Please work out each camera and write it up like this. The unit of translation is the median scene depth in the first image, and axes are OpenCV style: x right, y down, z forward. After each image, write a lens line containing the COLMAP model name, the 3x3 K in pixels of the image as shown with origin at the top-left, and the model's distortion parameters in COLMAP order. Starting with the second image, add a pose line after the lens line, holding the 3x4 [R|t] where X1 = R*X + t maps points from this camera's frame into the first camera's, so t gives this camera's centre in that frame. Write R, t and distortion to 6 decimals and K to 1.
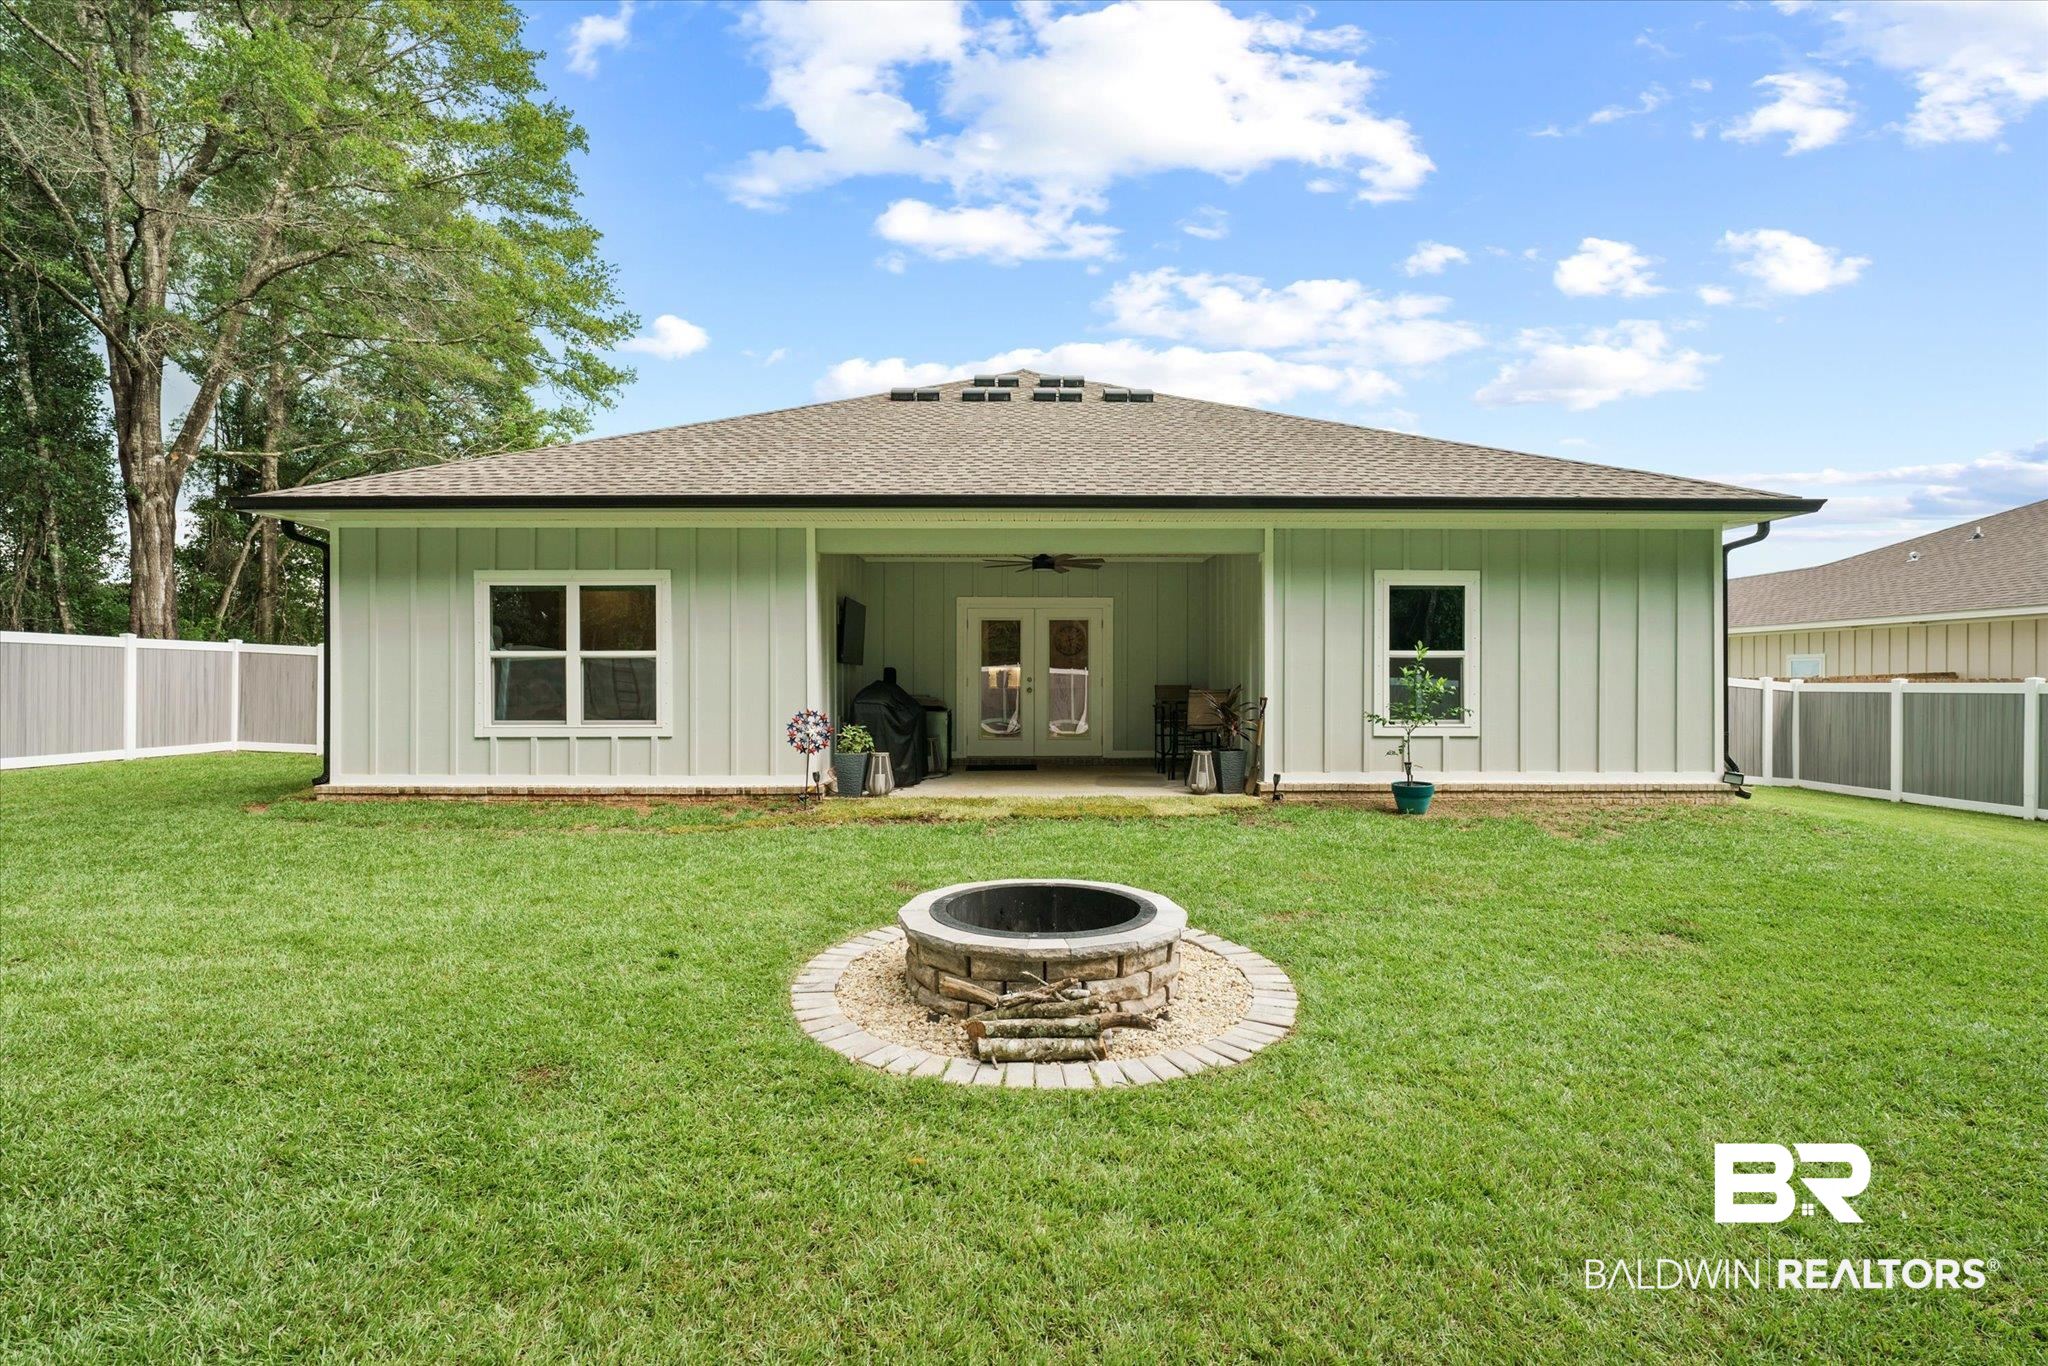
lens RADIAL K [[927.4, 0, 1024.7], [0, 927.4, 656.1], [0, 0, 1]] dist [0.001210, 0.000164]
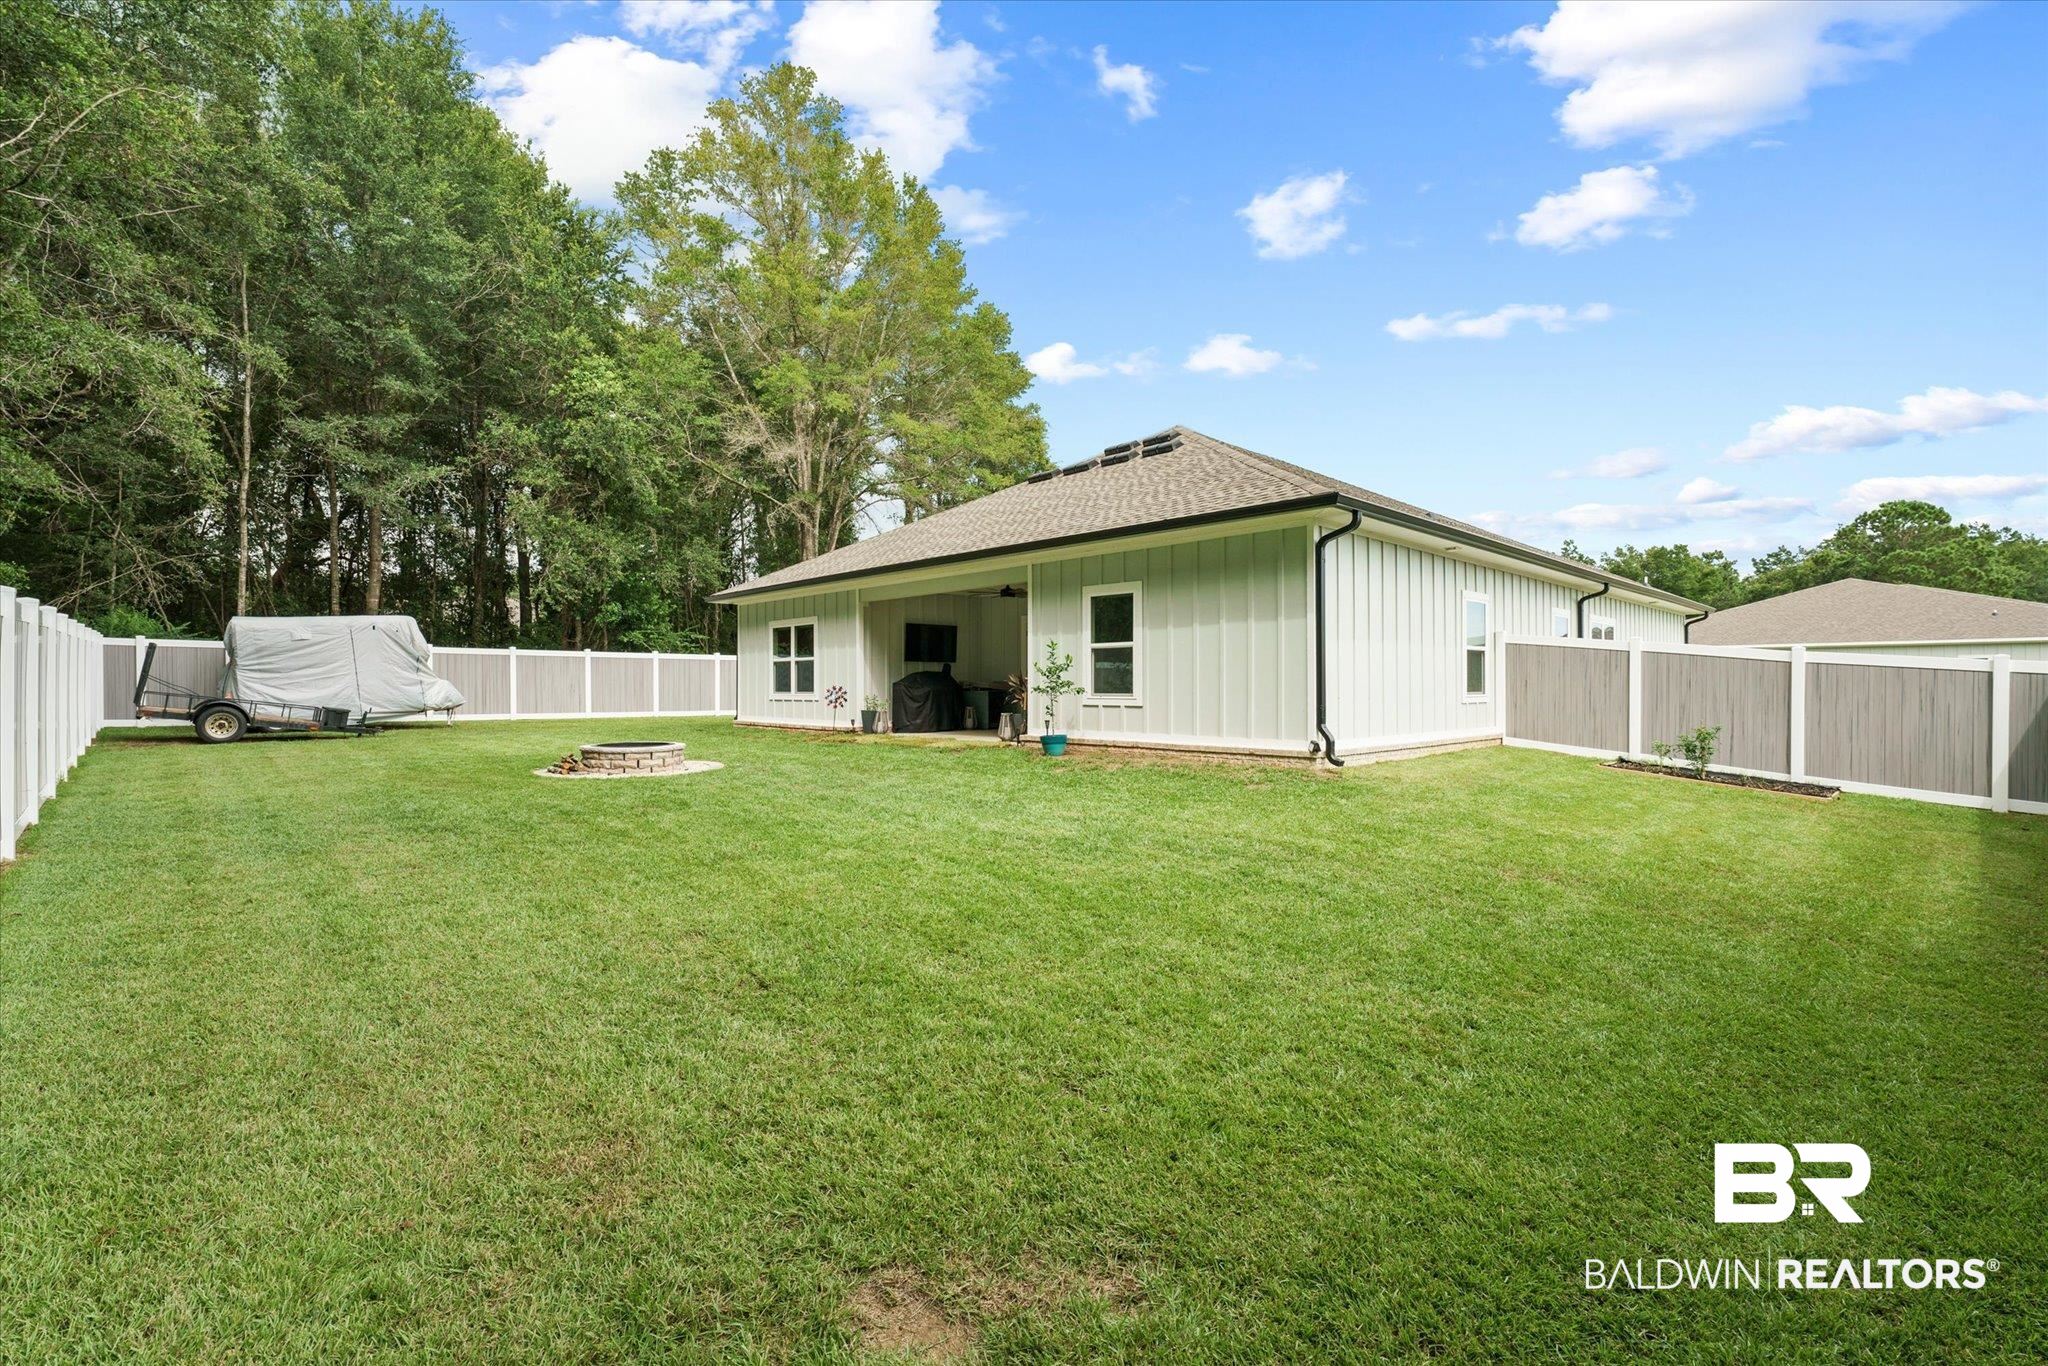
lens RADIAL K [[889.8, 0, 1020.6], [0, 889.8, 694.4], [0, 0, 1]] dist [-0.101828, -0.000105]
pose [[0.691787, 0.006834, -0.722070, 1.279649], [0.041128, 0.997959, 0.048849, -0.000146], [0.720930, -0.063490, 0.690094, -0.001864]]
